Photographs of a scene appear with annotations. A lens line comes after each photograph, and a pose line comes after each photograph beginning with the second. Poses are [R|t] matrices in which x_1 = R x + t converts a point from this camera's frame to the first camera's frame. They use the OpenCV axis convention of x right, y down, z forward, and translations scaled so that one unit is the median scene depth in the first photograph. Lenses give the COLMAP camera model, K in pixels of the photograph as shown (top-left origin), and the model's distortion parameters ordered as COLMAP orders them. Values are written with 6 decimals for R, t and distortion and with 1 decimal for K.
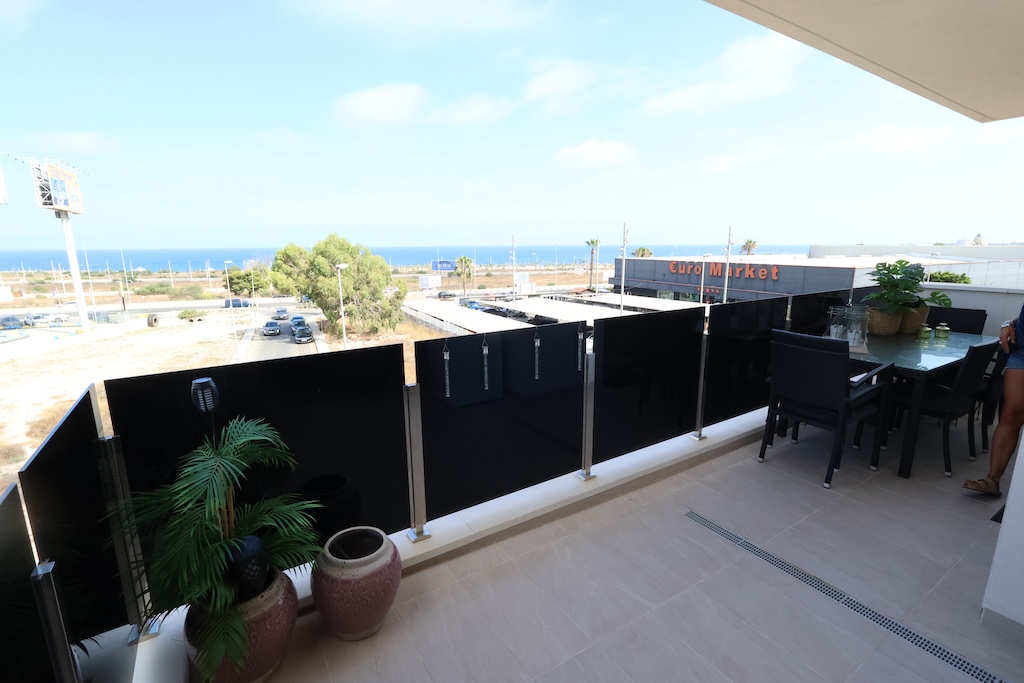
lens RADIAL K [[474.3, 0, 508.0], [0, 474.3, 346.2], [0, 0, 1]] dist [0.000673, 0.001827]
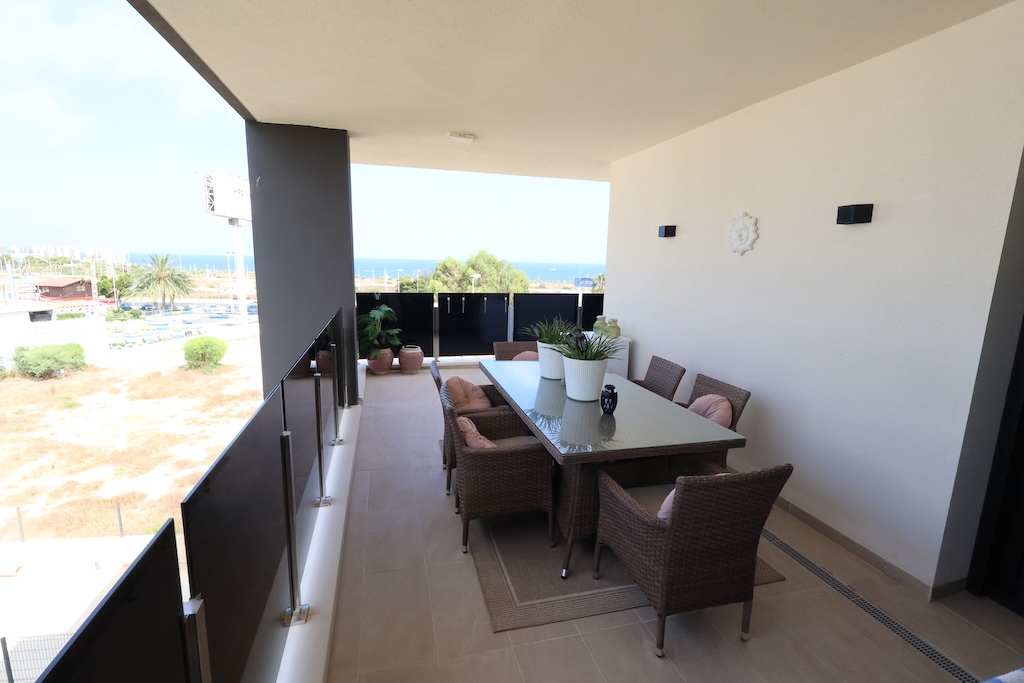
lens RADIAL K [[474.3, 0, 510.6], [0, 474.3, 343.2], [0, 0, 1]] dist [0.000673, 0.001827]
pose [[0.953229, 0.083548, -0.290472, 0.044912], [-0.095430, 0.995071, -0.026960, 0.013523], [0.286788, 0.053419, 0.956504, -0.068594]]
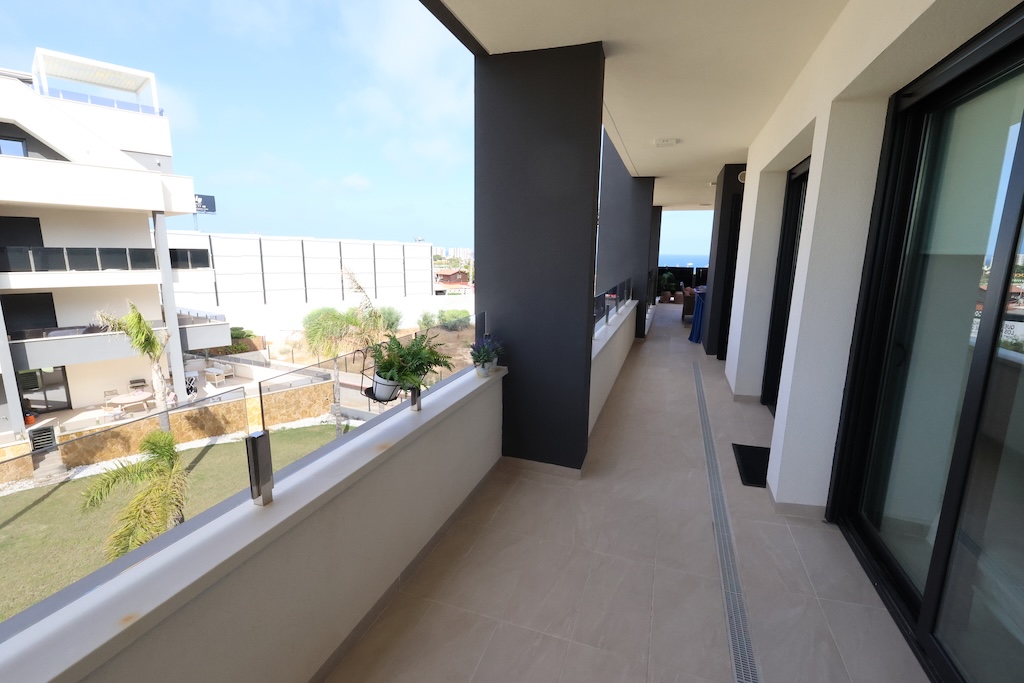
lens RADIAL K [[474.3, 0, 512.0], [0, 474.3, 343.3], [0, 0, 1]] dist [0.000673, 0.001827]
pose [[0.628446, 0.166615, -0.759799, 0.128141], [-0.181821, 0.981196, 0.064776, 0.040312], [0.756304, 0.097439, 0.646923, -0.192903]]
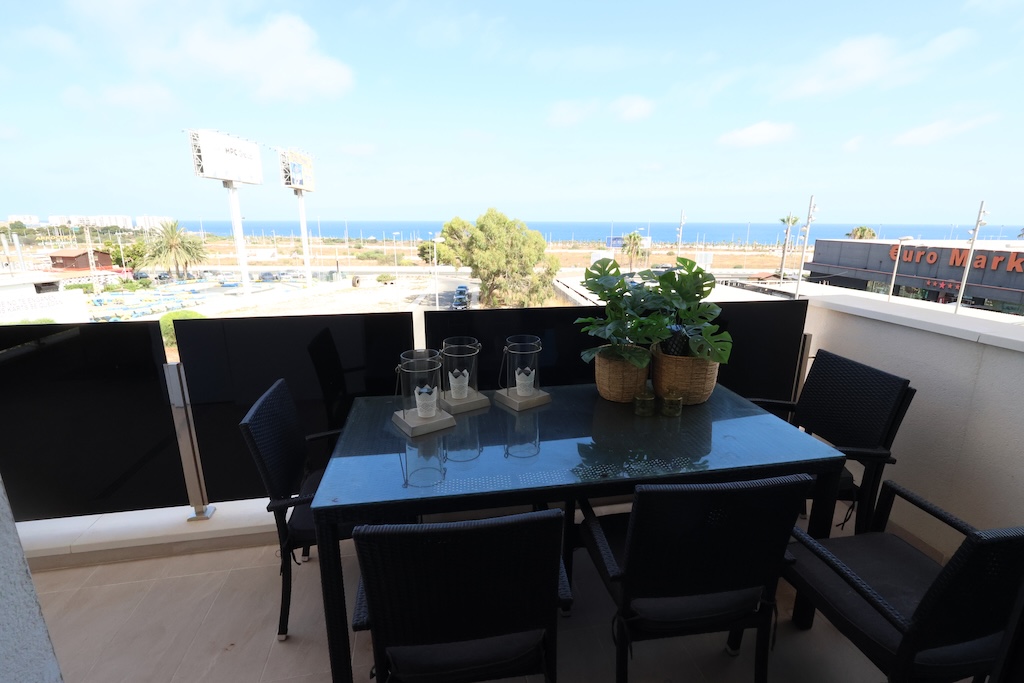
lens RADIAL K [[474.3, 0, 510.0], [0, 474.3, 342.5], [0, 0, 1]] dist [0.000673, 0.001827]
pose [[0.926955, 0.105760, -0.359957, 0.063933], [-0.090731, 0.994159, 0.058447, -0.007835], [0.364036, -0.021518, 0.931136, 0.034773]]
